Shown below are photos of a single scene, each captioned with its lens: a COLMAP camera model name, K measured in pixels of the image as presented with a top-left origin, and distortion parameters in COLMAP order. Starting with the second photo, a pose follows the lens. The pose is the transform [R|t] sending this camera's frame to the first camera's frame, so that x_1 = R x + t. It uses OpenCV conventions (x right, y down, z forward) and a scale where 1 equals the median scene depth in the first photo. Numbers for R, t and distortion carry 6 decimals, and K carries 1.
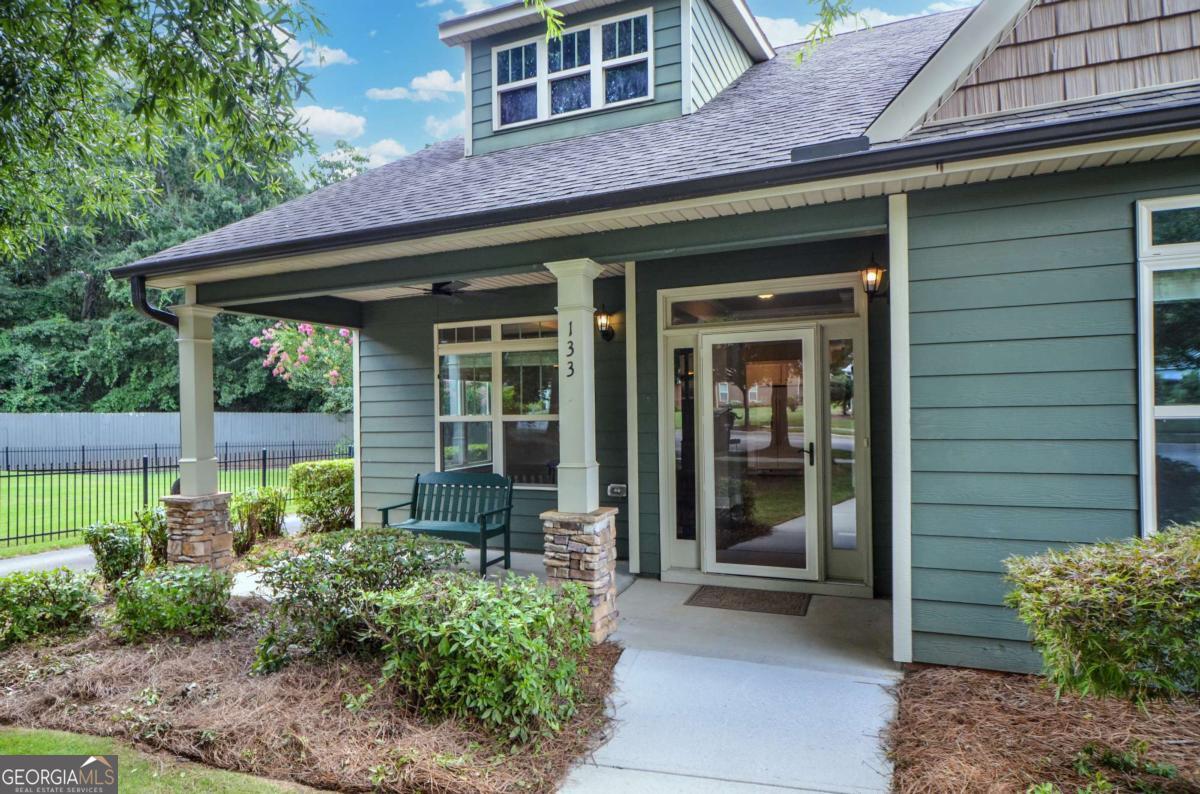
lens RADIAL K [[676.2, 0, 600.0], [0, 676.2, 397.0], [0, 0, 1]] dist [0.001096, 0.000056]
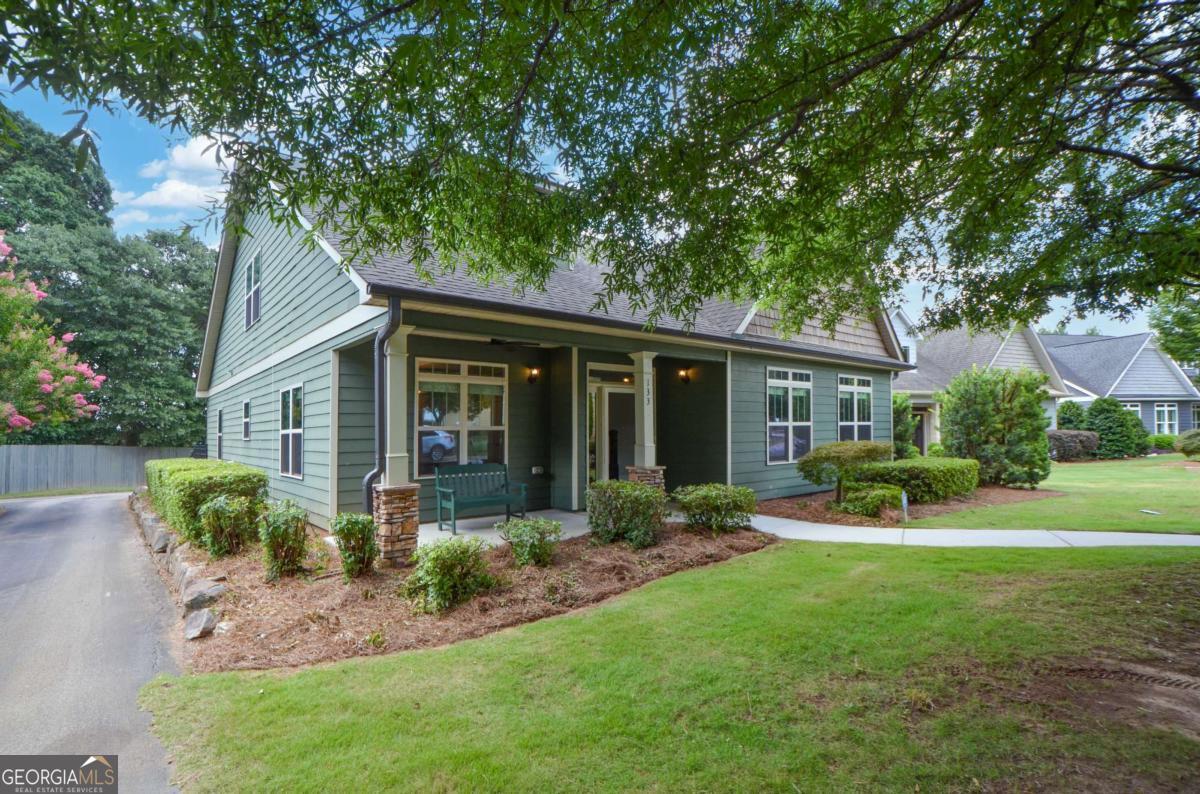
lens RADIAL K [[579.3, 0, 603.9], [0, 579.3, 410.1], [0, 0, 1]] dist [0.001154, 0.000298]
pose [[0.468730, 0.035404, 0.882632, -1.184637], [-0.013201, 0.999366, -0.033076, 0.030120], [-0.883243, 0.003852, 0.468900, 0.161534]]
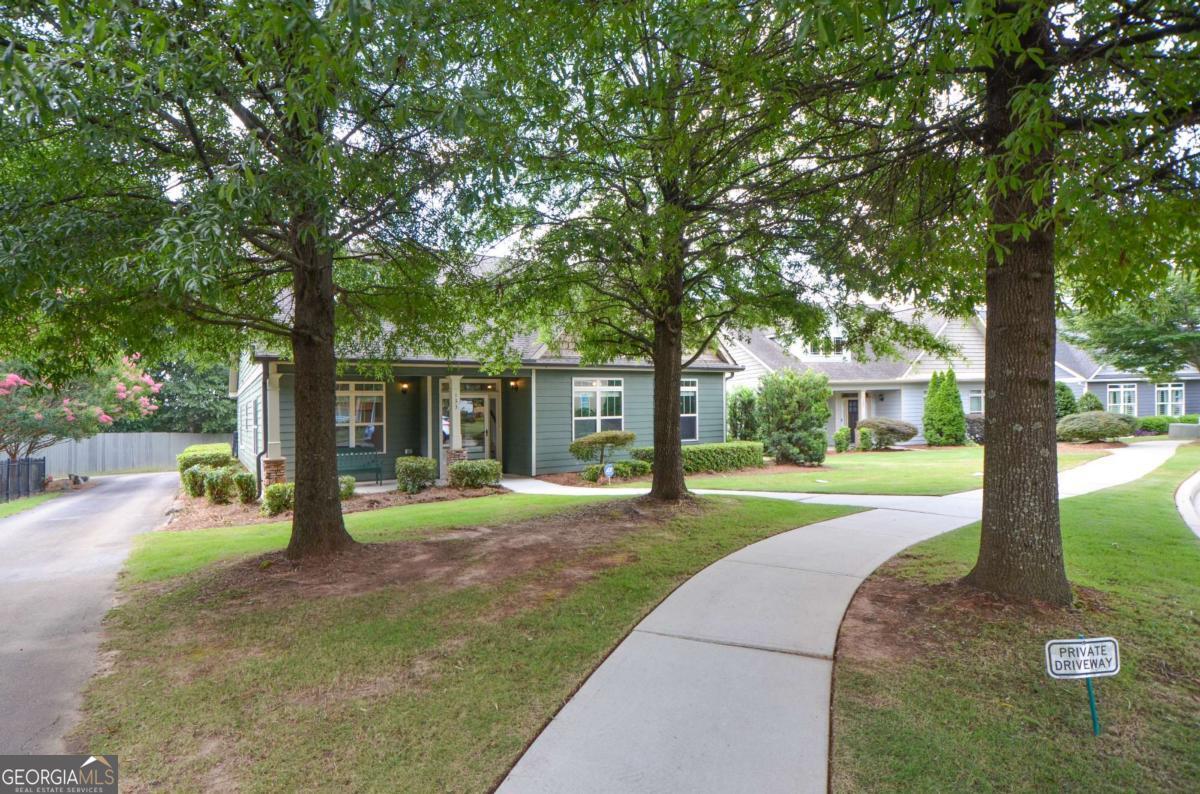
lens RADIAL K [[620.0, 0, 600.0], [0, 620.0, 397.0], [0, 0, 1]] dist [-0.001515, -0.000178]
pose [[0.578618, 0.018378, 0.815392, -1.464794], [-0.003538, 0.999793, -0.020024, -0.024903], [-0.815591, 0.008701, 0.578564, -0.945111]]
